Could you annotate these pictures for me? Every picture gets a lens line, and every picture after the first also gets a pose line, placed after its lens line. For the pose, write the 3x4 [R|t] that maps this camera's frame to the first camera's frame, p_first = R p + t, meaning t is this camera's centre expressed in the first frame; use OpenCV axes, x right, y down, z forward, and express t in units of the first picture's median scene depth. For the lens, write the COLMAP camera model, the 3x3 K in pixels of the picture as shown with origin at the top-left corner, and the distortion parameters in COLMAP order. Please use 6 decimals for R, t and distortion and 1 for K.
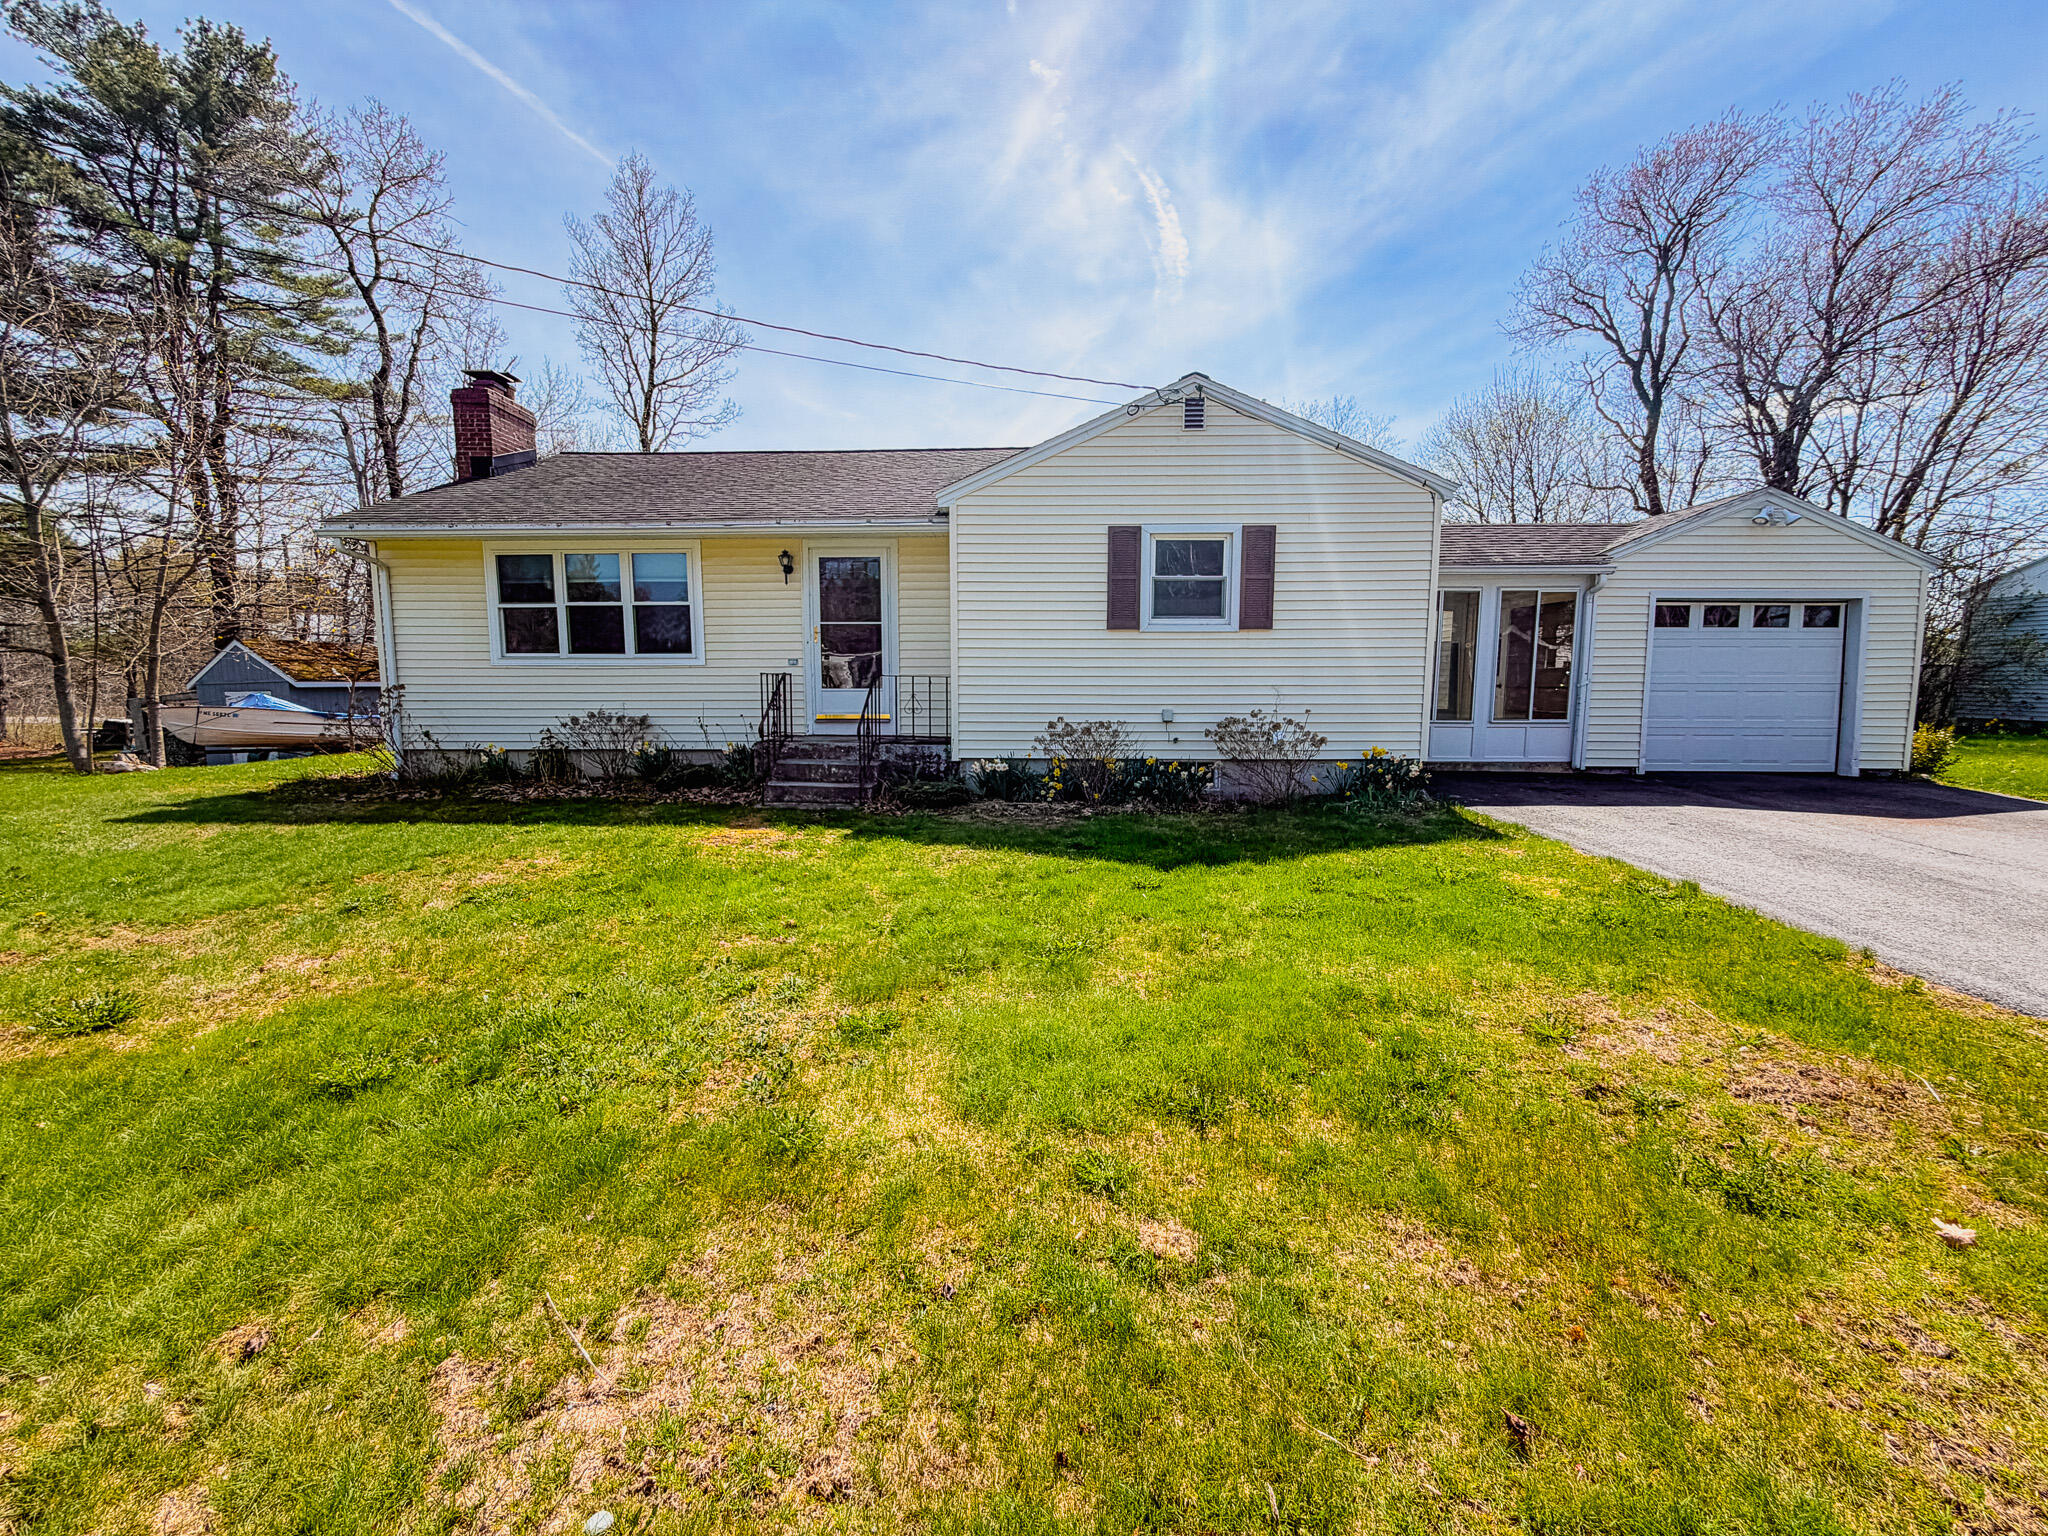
lens RADIAL K [[800.6, 0, 1000.4], [0, 800.6, 768.1], [0, 0, 1]] dist [0.001012, -0.000264]
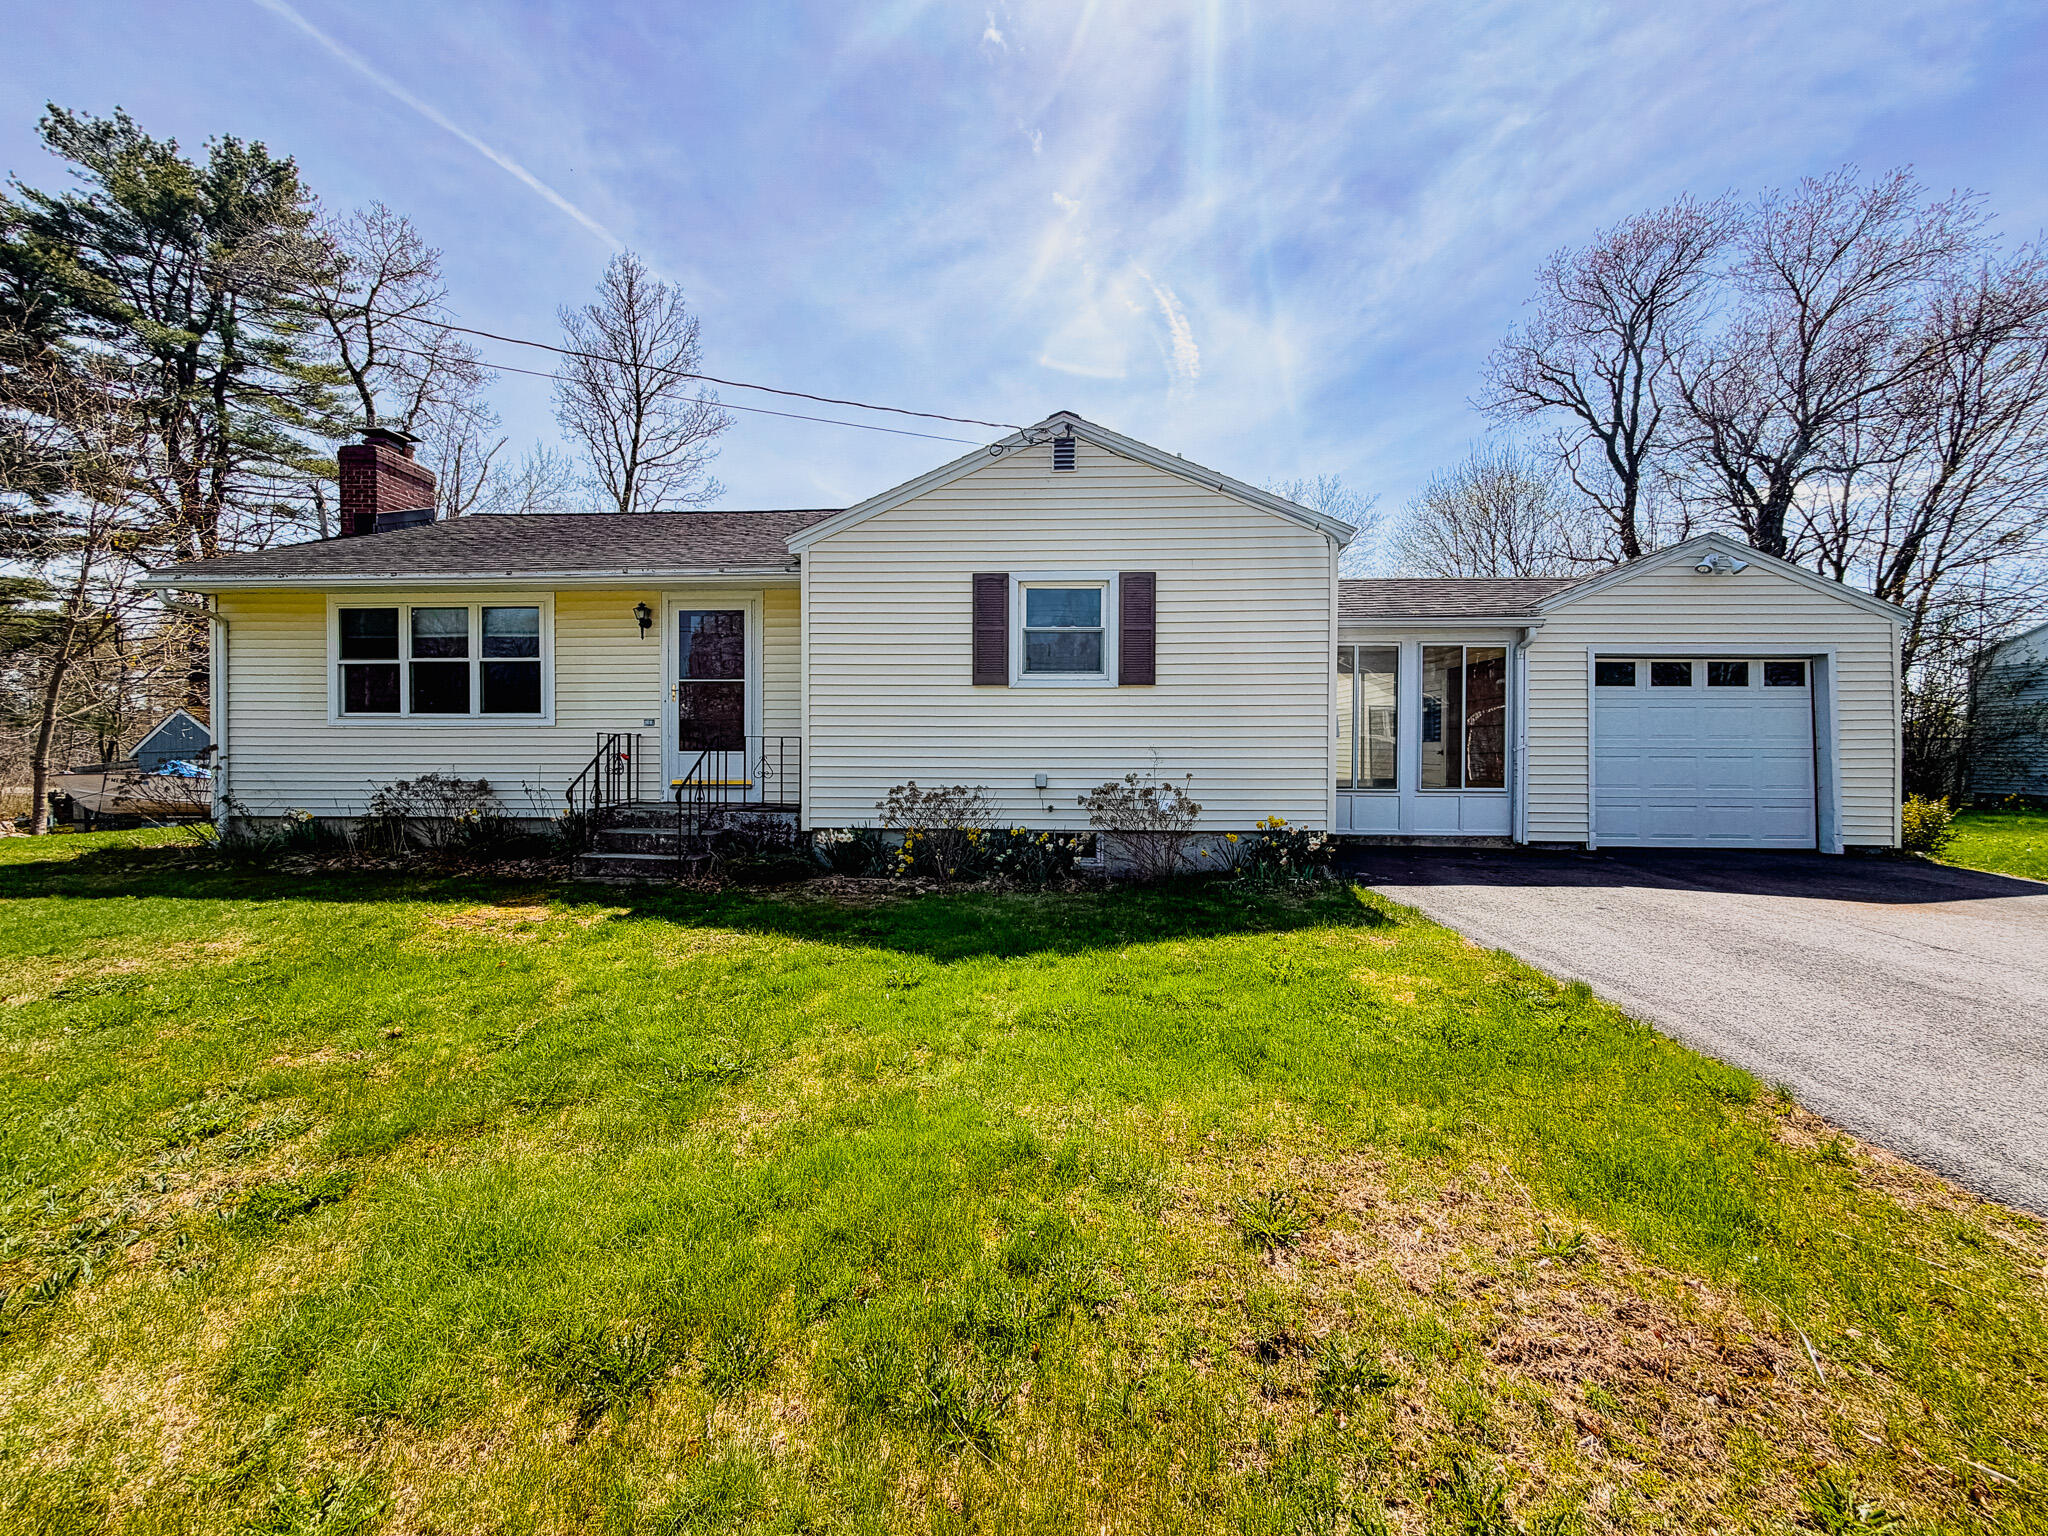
lens RADIAL K [[800.6, 0, 1000.4], [0, 800.6, 768.1], [0, 0, 1]] dist [0.001012, -0.000264]
pose [[0.999809, 0.003203, -0.019263, 0.162003], [-0.005009, 0.995516, -0.094461, 0.004146], [0.018875, 0.094539, 0.995342, 0.099244]]
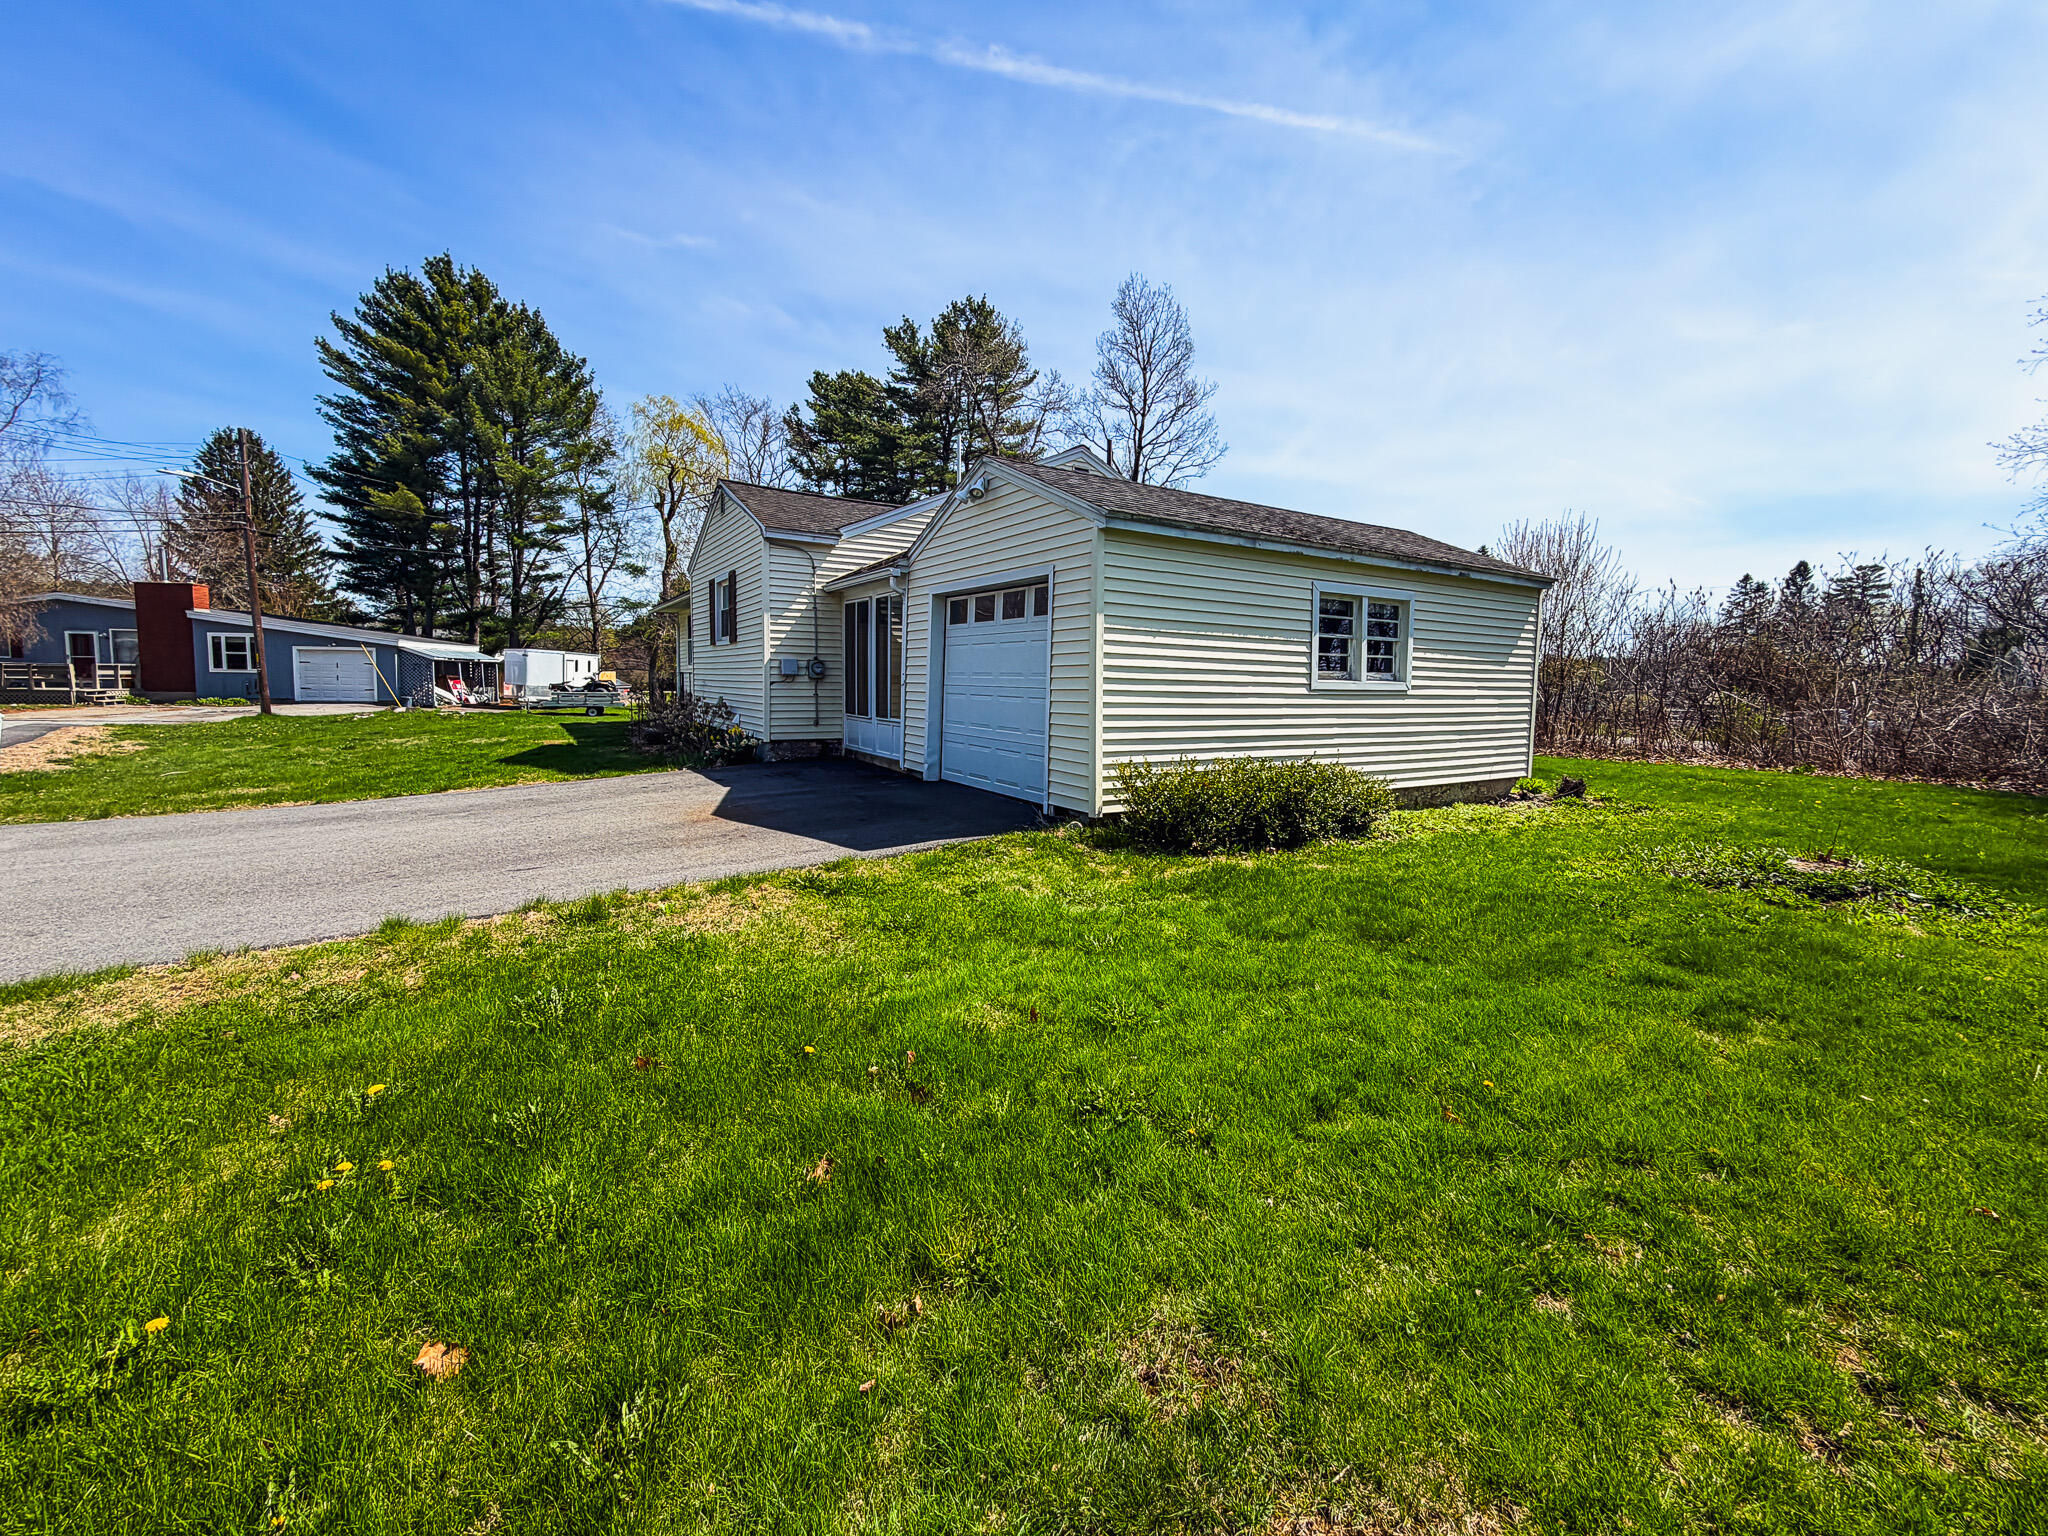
lens RADIAL K [[800.6, 0, 1000.4], [0, 800.6, 768.1], [0, 0, 1]] dist [0.001012, -0.000264]
pose [[0.556324, 0.097328, -0.825246, 1.626649], [-0.112455, 0.992799, 0.041279, -0.049420], [0.823321, 0.069838, 0.563263, 0.514187]]
